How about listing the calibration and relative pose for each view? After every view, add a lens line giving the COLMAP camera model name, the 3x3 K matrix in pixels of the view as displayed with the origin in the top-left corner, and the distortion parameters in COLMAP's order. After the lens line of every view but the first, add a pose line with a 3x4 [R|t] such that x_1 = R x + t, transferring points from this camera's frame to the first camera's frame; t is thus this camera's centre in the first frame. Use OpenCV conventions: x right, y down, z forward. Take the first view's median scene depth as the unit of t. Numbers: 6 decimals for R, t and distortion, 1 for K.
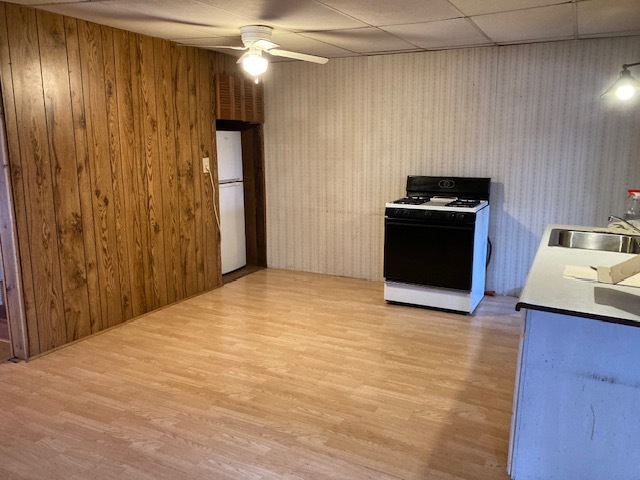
lens RADIAL K [[547.0, 0, 320.2], [0, 547.0, 244.6], [0, 0, 1]] dist [0.016461, 0.016379]
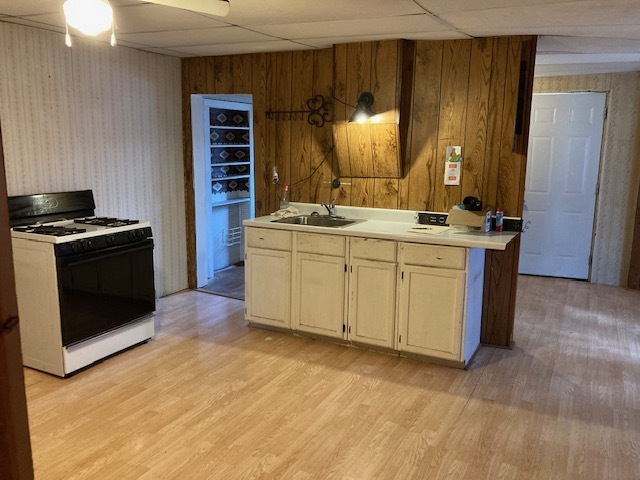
lens RADIAL K [[547.0, 0, 319.2], [0, 547.0, 239.8], [0, 0, 1]] dist [0.016461, 0.016379]
pose [[-0.023893, -0.184680, 0.982508, -0.708864], [0.177611, 0.966370, 0.185966, -0.179247], [-0.983811, 0.178947, 0.009712, 0.821803]]
